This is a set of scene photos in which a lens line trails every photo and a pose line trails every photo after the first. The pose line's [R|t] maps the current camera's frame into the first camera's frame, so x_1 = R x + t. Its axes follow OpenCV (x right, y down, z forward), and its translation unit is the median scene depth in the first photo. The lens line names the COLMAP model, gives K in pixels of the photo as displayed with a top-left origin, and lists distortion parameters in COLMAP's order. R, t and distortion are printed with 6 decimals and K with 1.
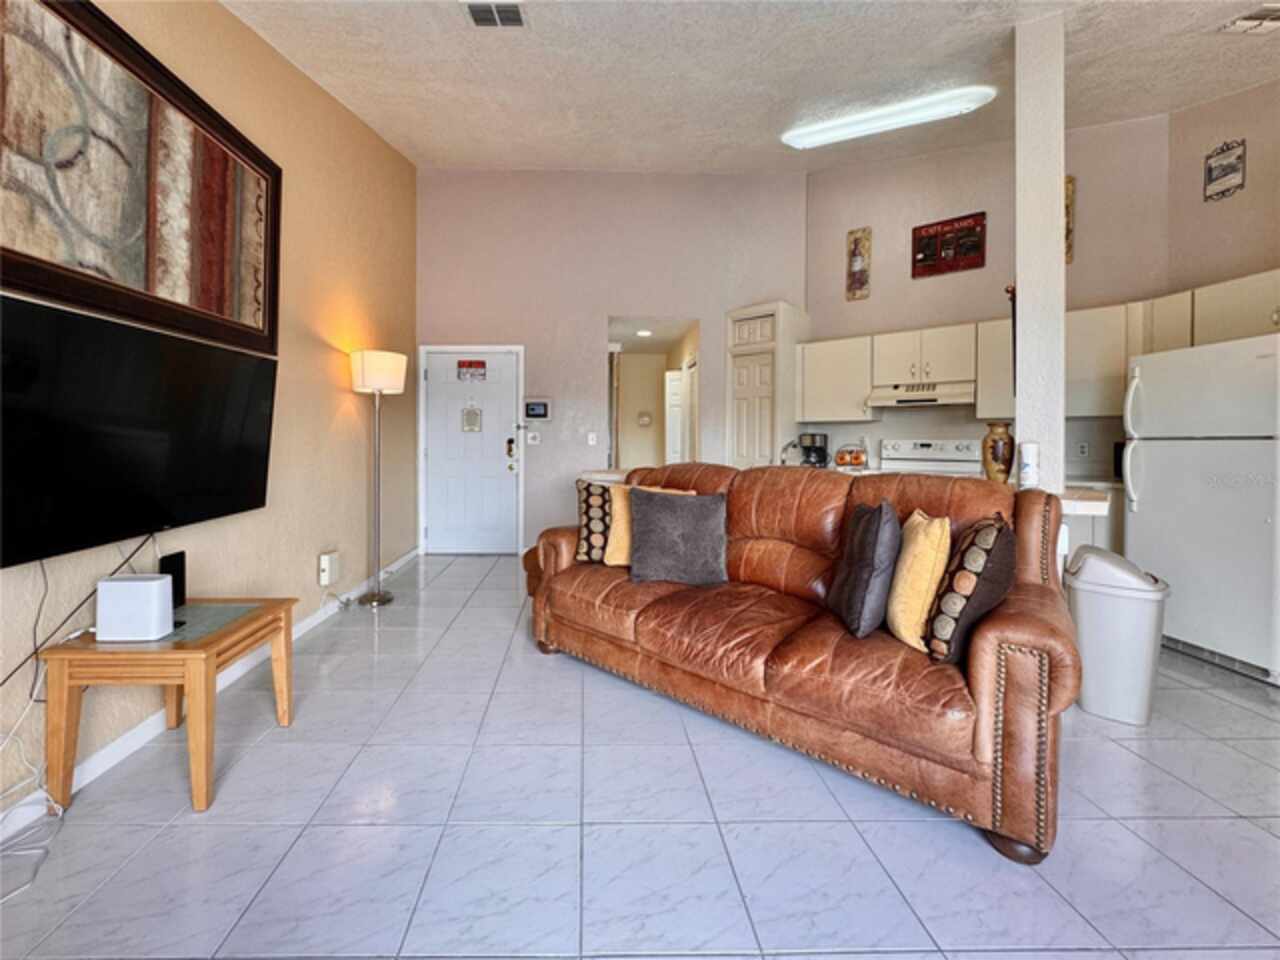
lens RADIAL K [[522.2, 0, 613.4], [0, 522.2, 442.5], [0, 0, 1]] dist [0.002903, -0.000171]
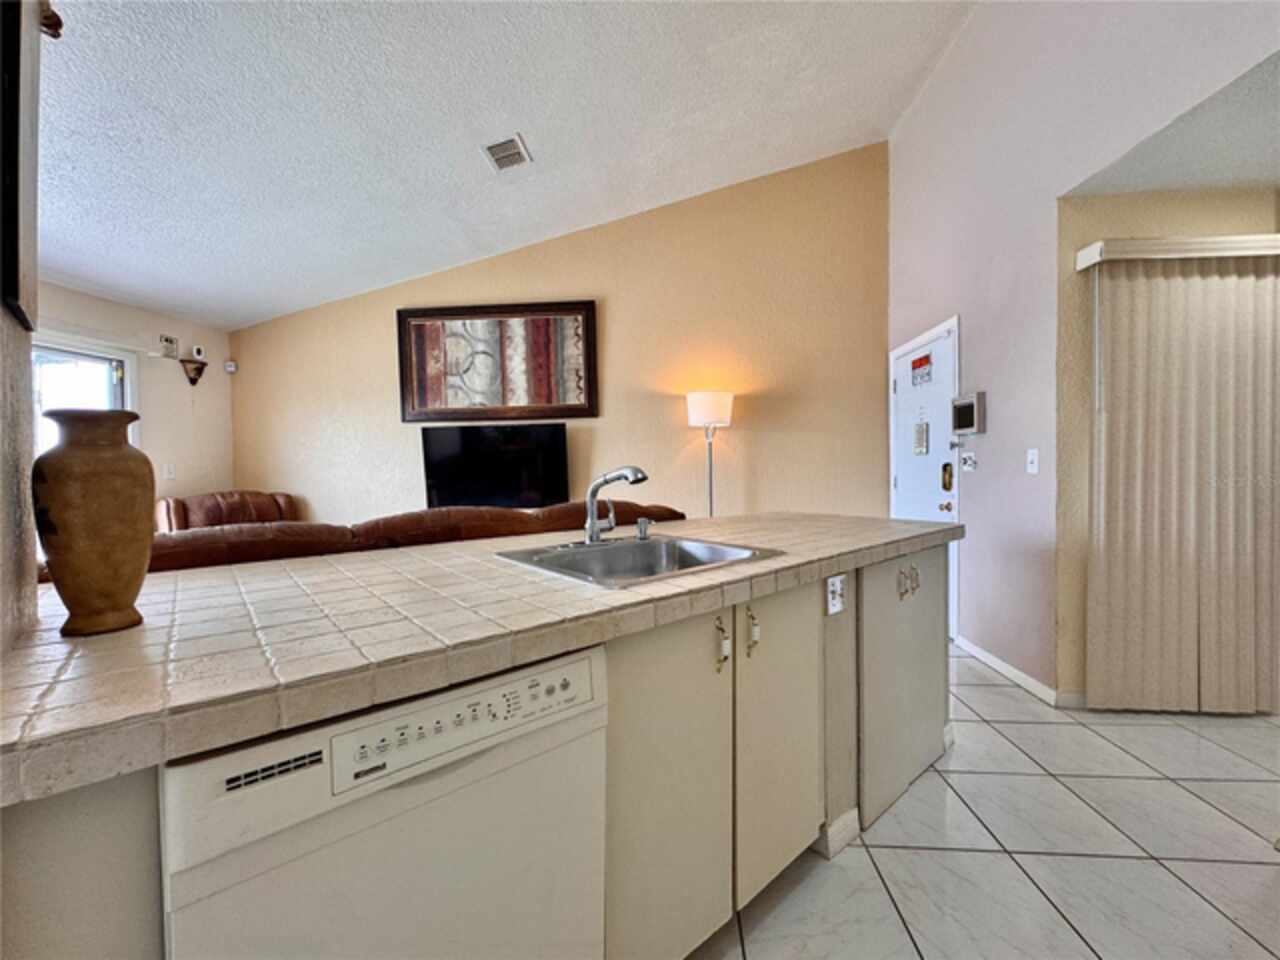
lens RADIAL K [[522.2, 0, 643.2], [0, 522.2, 478.8], [0, 0, 1]] dist [0.002903, -0.000171]
pose [[-0.108718, 0.015232, -0.993956, 1.252710], [0.003624, 0.999882, 0.014926, 0.000813], [0.994066, -0.001979, -0.108760, 1.745622]]
